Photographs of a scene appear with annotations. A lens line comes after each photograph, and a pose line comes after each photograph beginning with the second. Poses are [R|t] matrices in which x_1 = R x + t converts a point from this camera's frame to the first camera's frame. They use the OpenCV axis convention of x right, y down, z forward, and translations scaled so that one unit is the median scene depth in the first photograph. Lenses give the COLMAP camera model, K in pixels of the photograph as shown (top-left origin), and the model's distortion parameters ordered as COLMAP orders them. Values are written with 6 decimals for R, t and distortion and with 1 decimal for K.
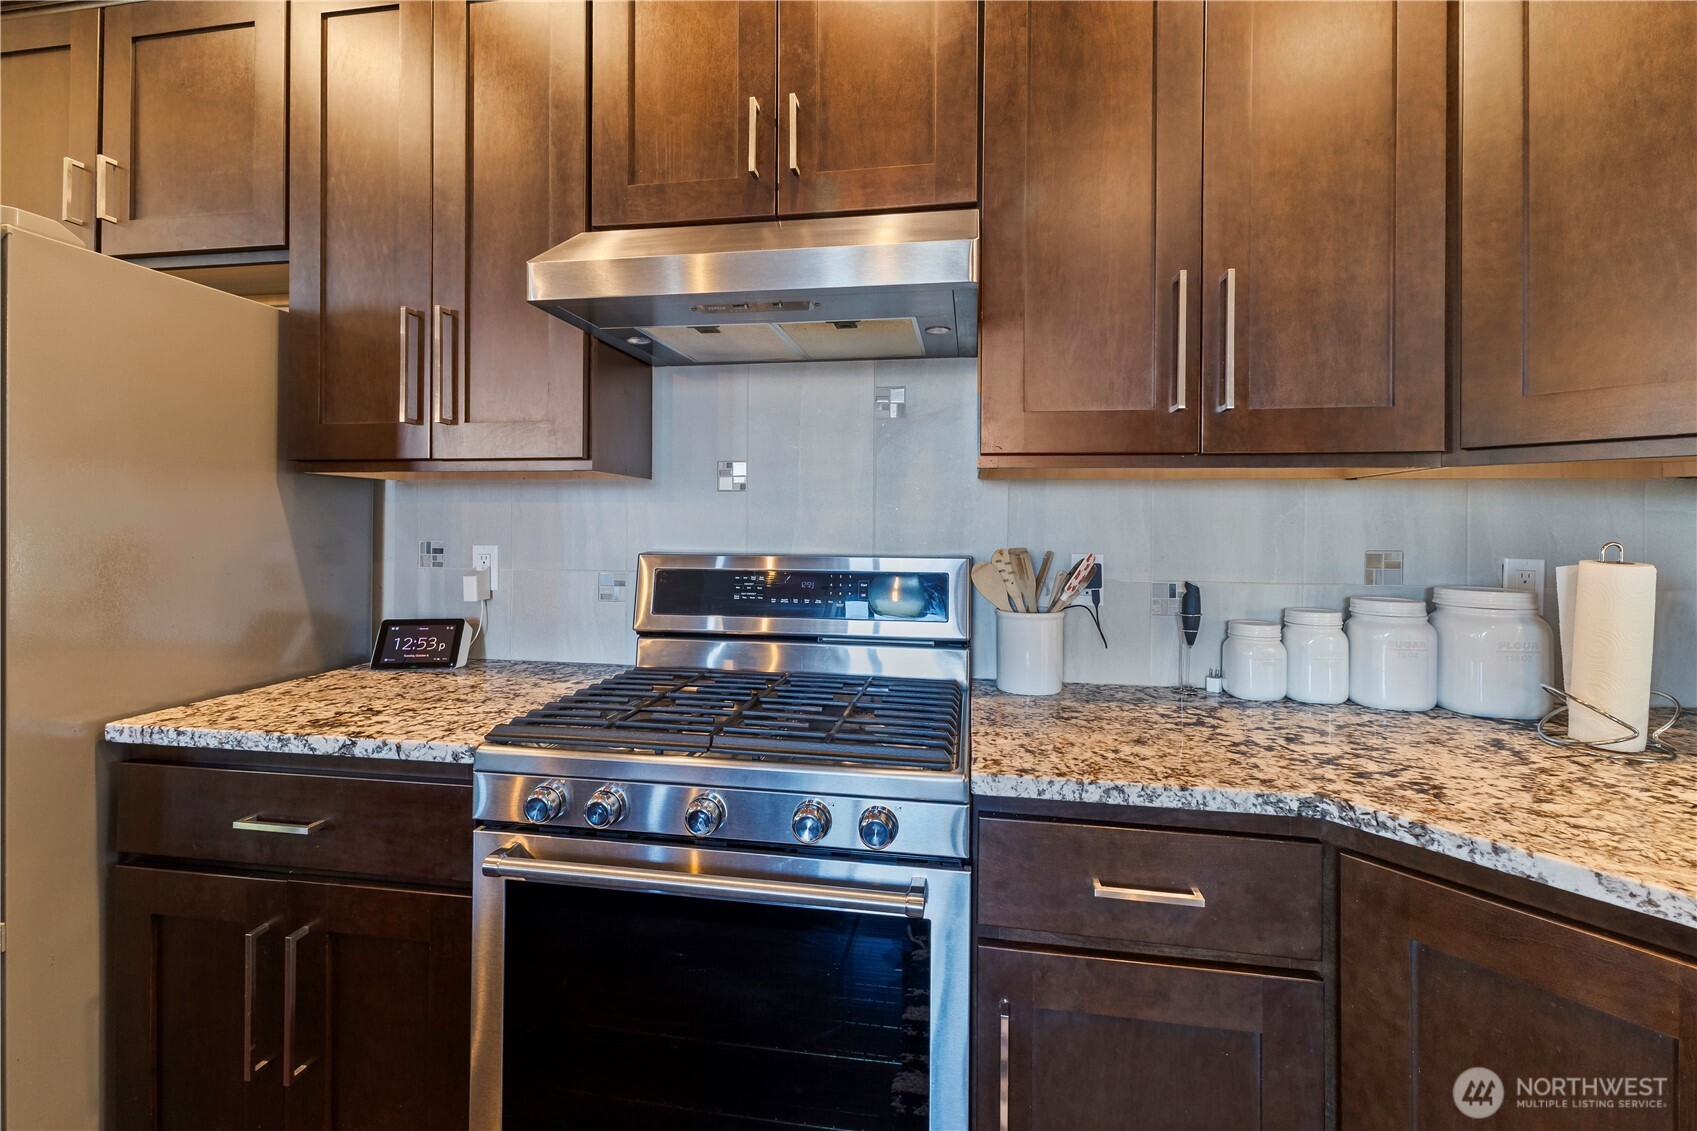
lens RADIAL K [[729.3, 0, 842.7], [0, 729.3, 522.7], [0, 0, 1]] dist [0.010173, -0.001415]
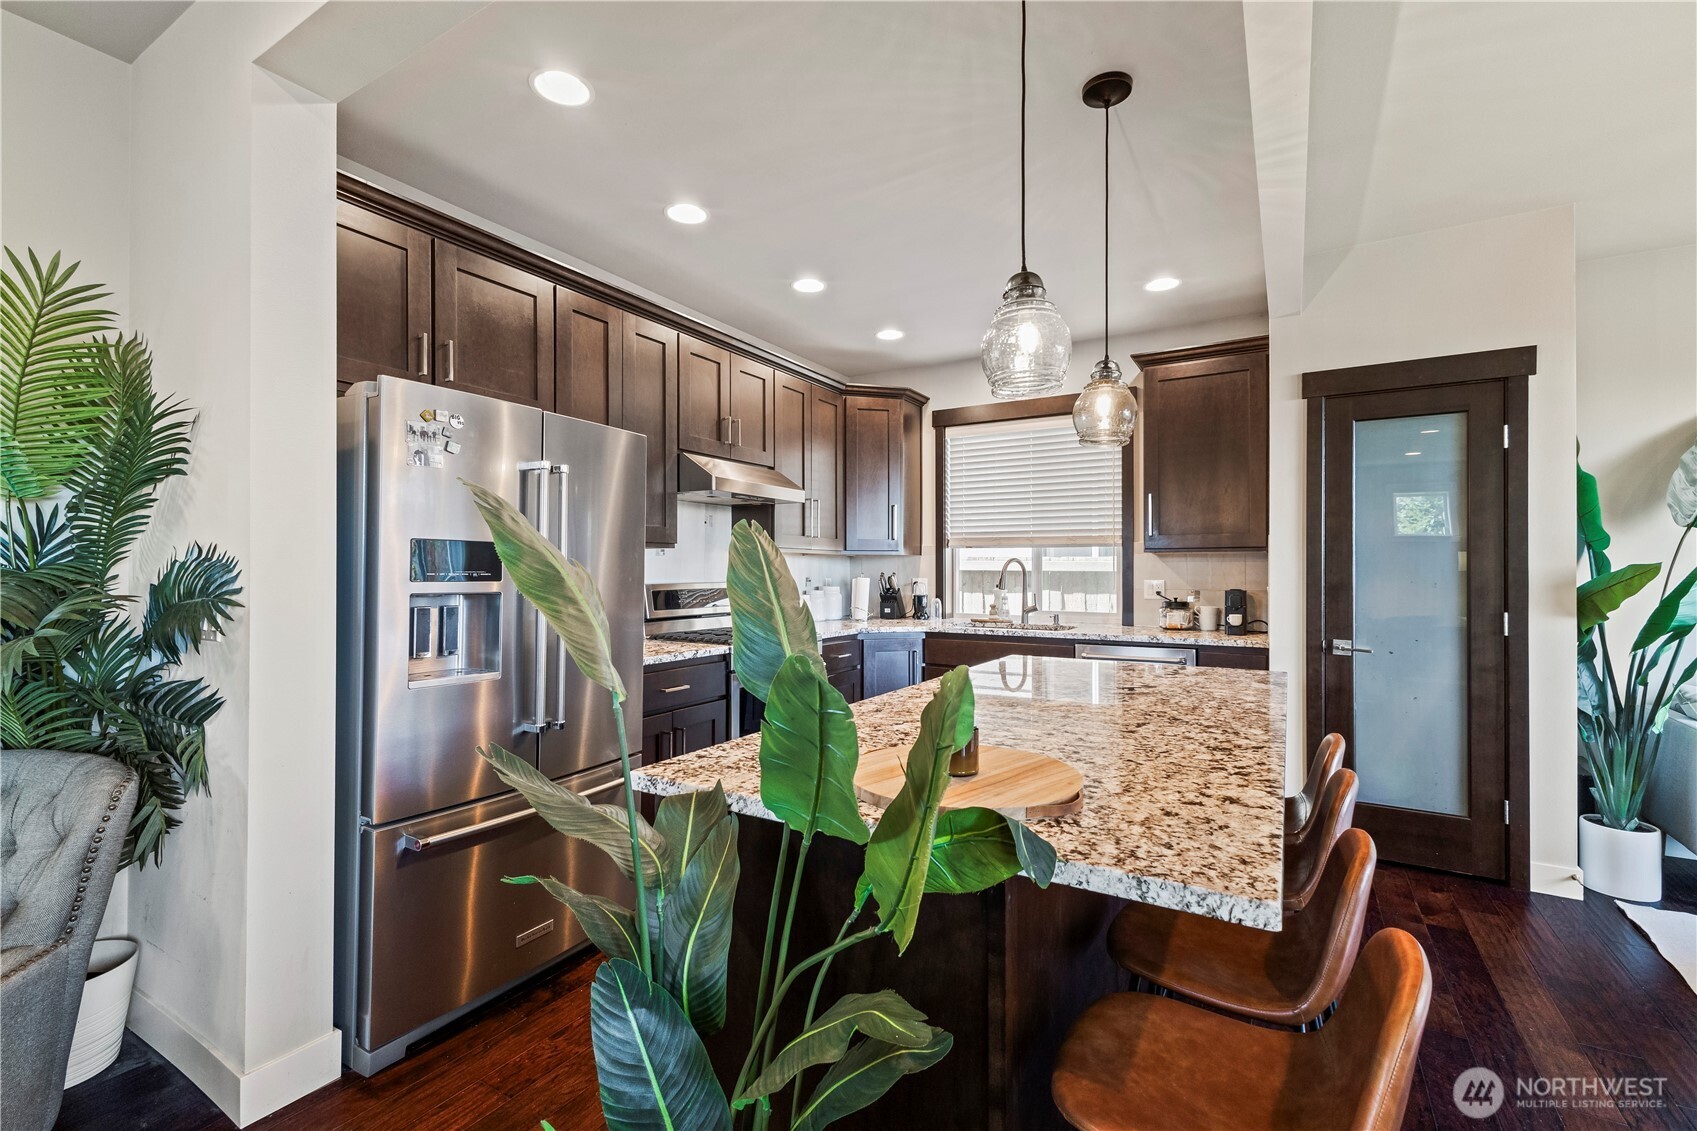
lens RADIAL K [[729.3, 0, 855.2], [0, 729.3, 566.1], [0, 0, 1]] dist [0.010173, -0.001415]
pose [[0.354475, -0.004054, 0.935057, -2.411871], [-0.008517, 0.999935, 0.007563, -0.036447], [-0.935027, -0.010645, 0.354417, -0.405996]]
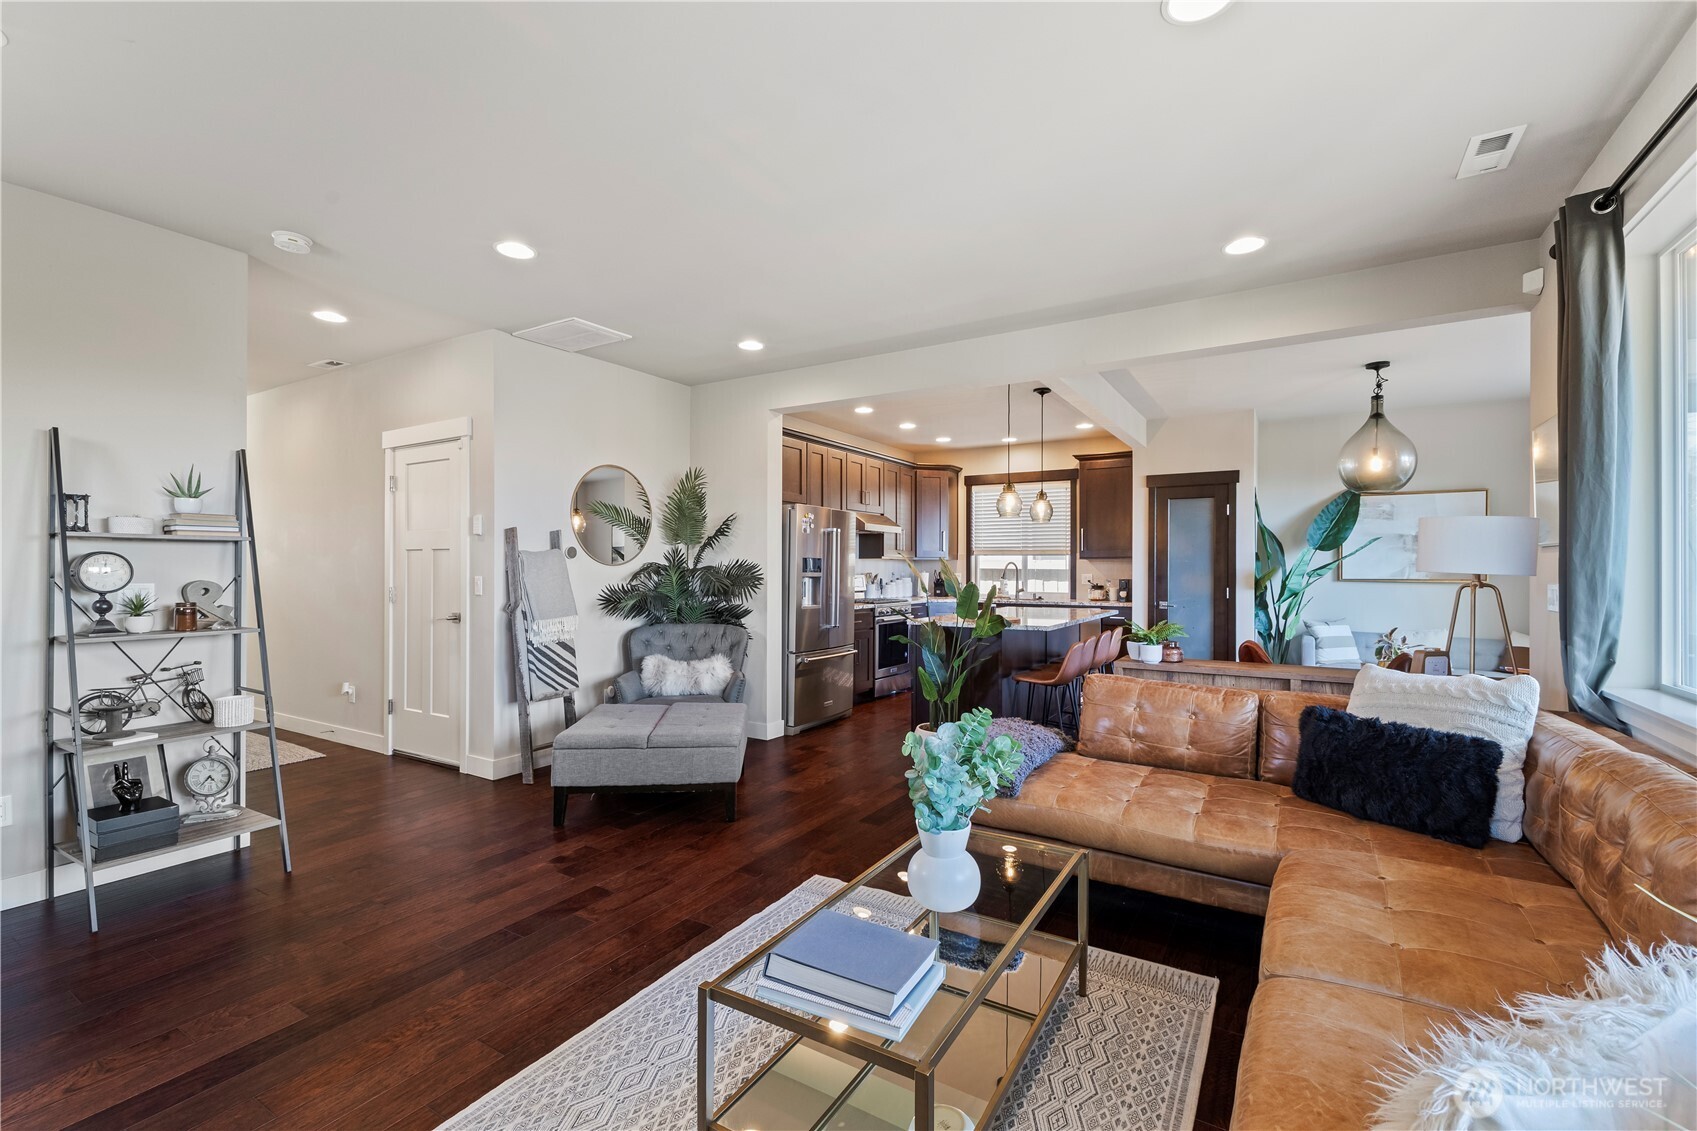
lens RADIAL K [[729.3, 0, 851.0], [0, 729.3, 564.7], [0, 0, 1]] dist [0.010173, -0.001415]
pose [[0.366925, -0.005377, 0.930235, -5.049910], [-0.009898, 0.999904, 0.009683, -0.073646], [-0.930198, -0.012761, 0.366837, -0.868680]]
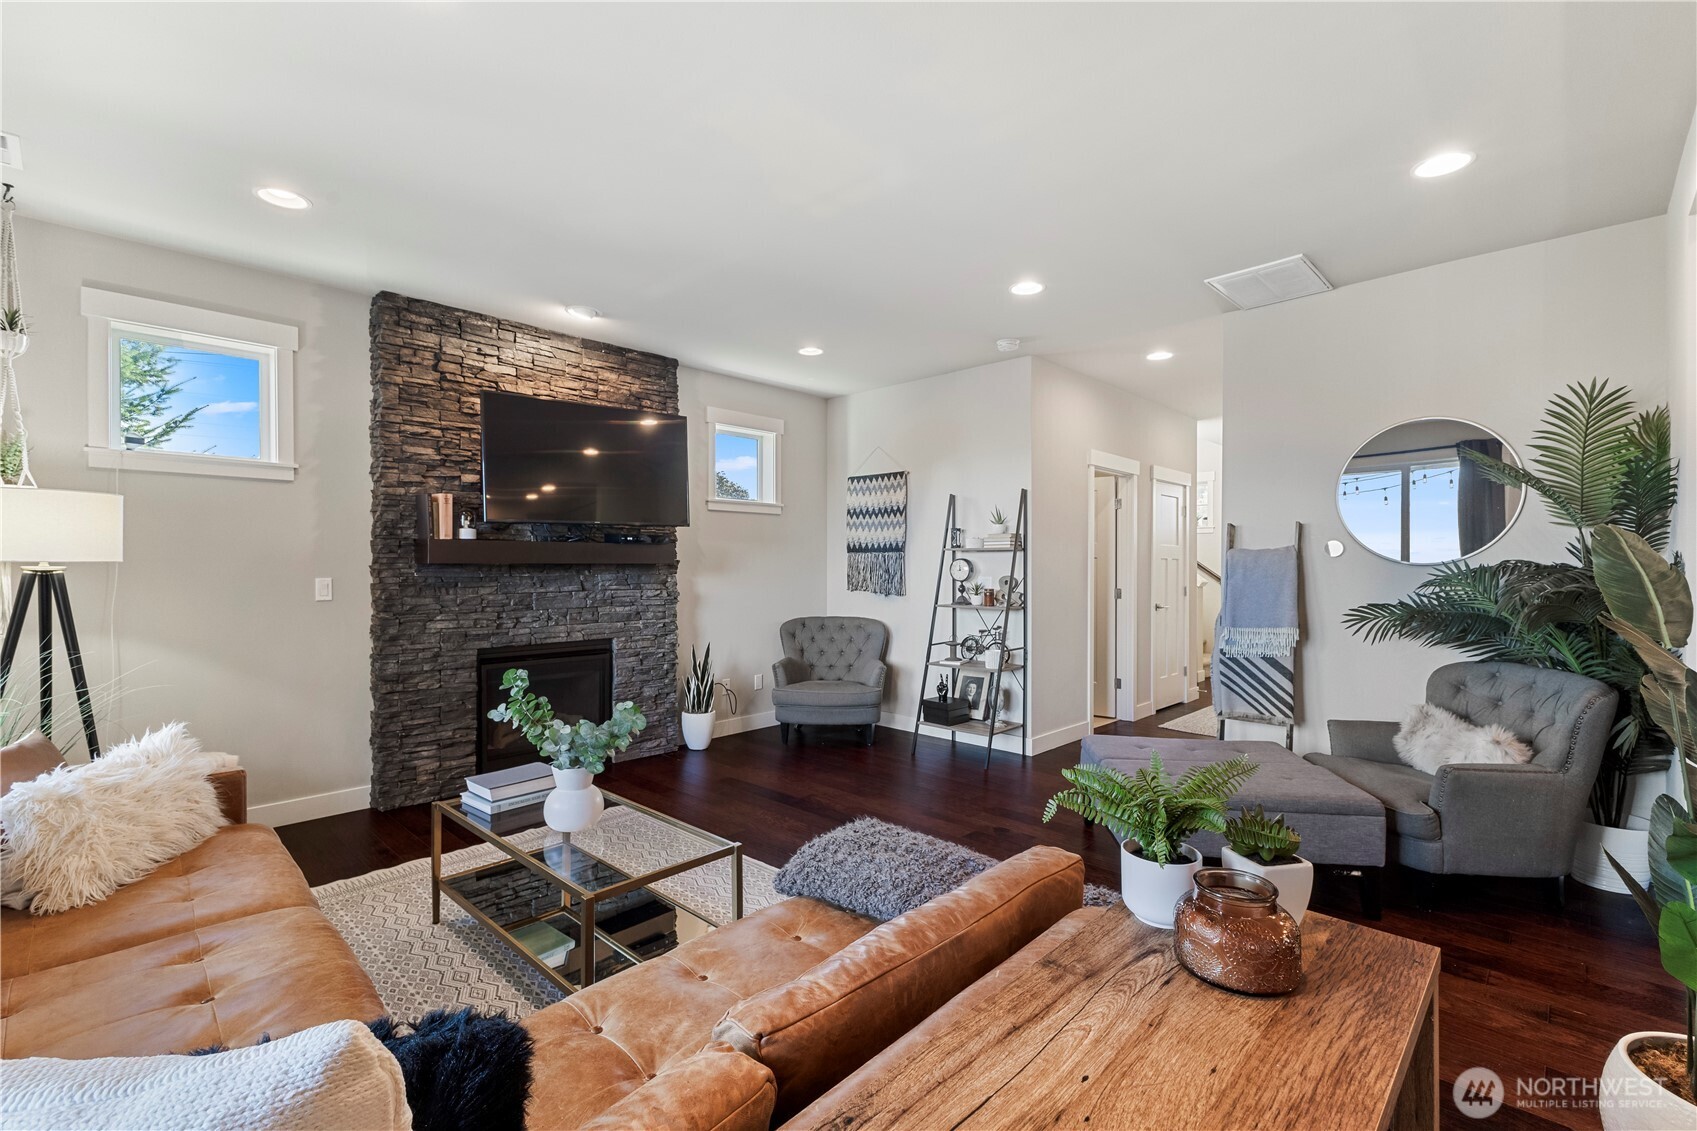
lens RADIAL K [[729.3, 0, 850.1], [0, 729.3, 563.9], [0, 0, 1]] dist [0.010173, -0.001415]
pose [[0.835821, -0.008848, -0.548931, -2.335528], [0.011199, 0.999937, 0.000935, -0.050638], [0.548888, -0.006929, 0.835867, -1.578148]]
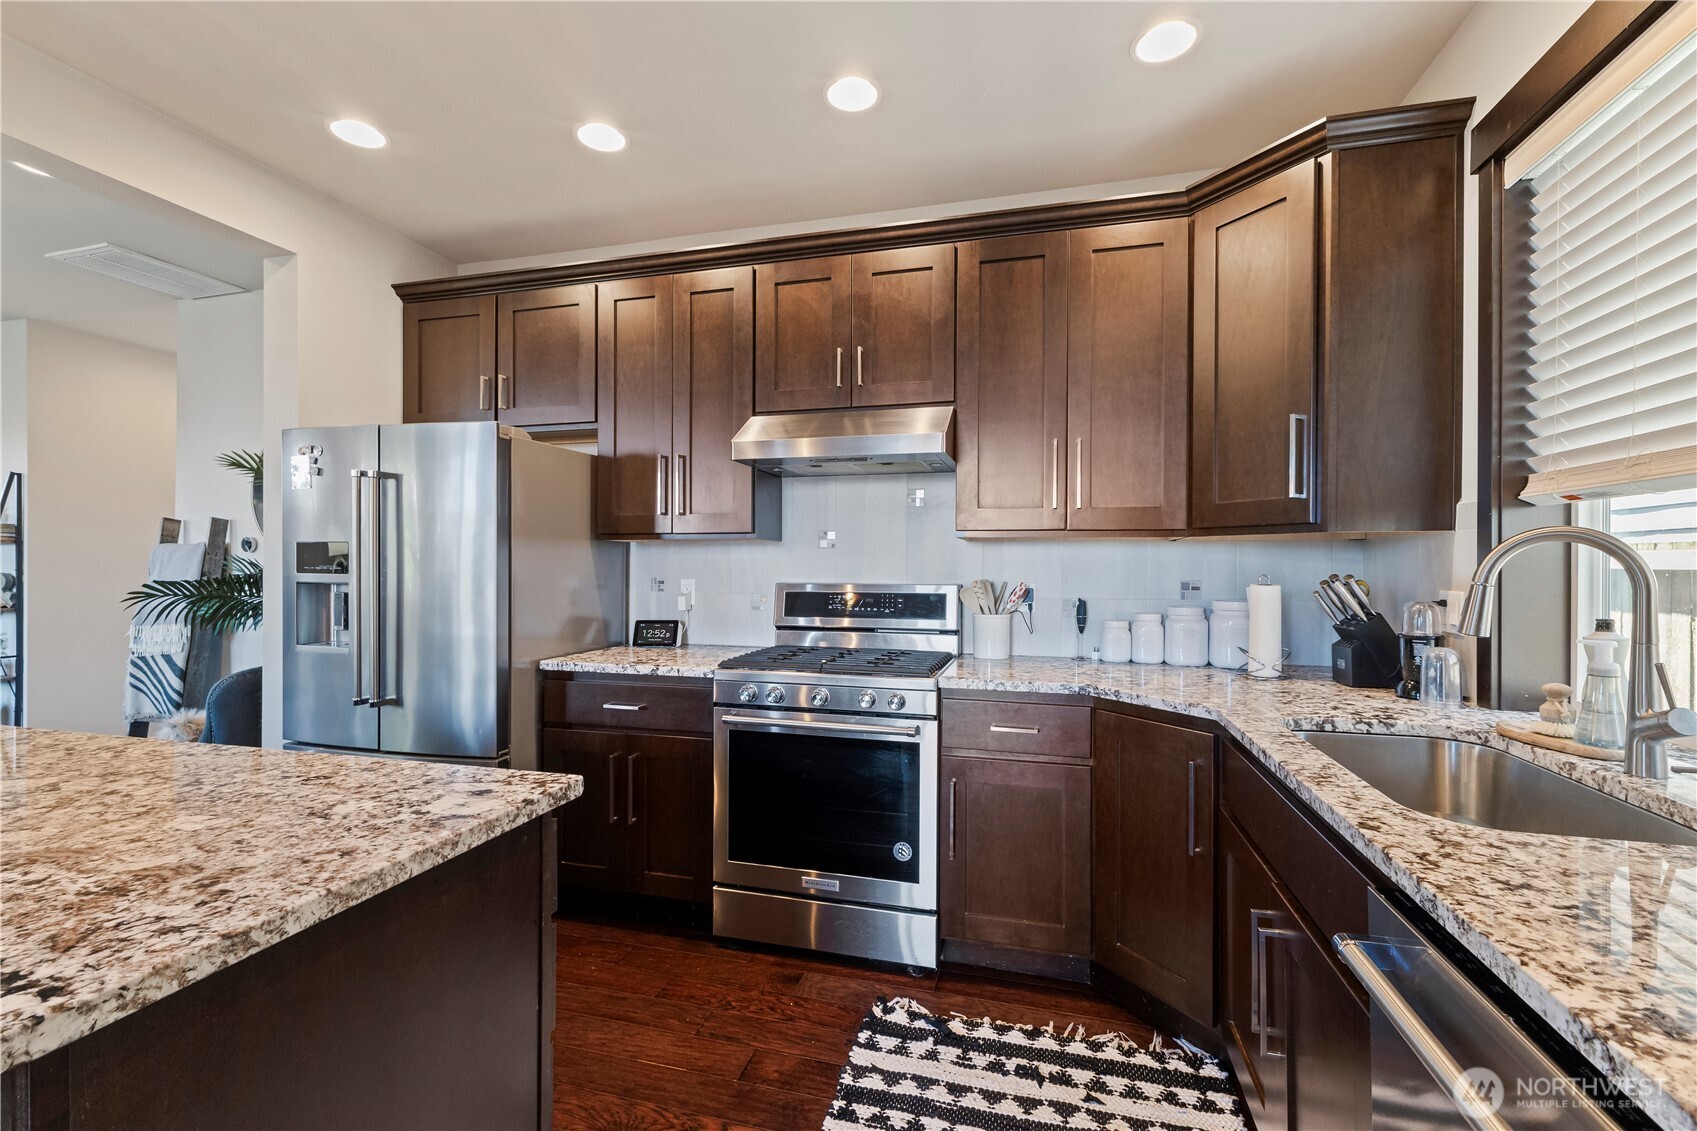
lens RADIAL K [[729.3, 0, 856.1], [0, 729.3, 569.8], [0, 0, 1]] dist [0.010173, -0.001415]
pose [[0.995670, -0.002989, -0.092908, 0.095344], [0.003836, 0.999953, 0.008935, -0.006900], [0.092877, -0.009253, 0.995635, -0.881221]]
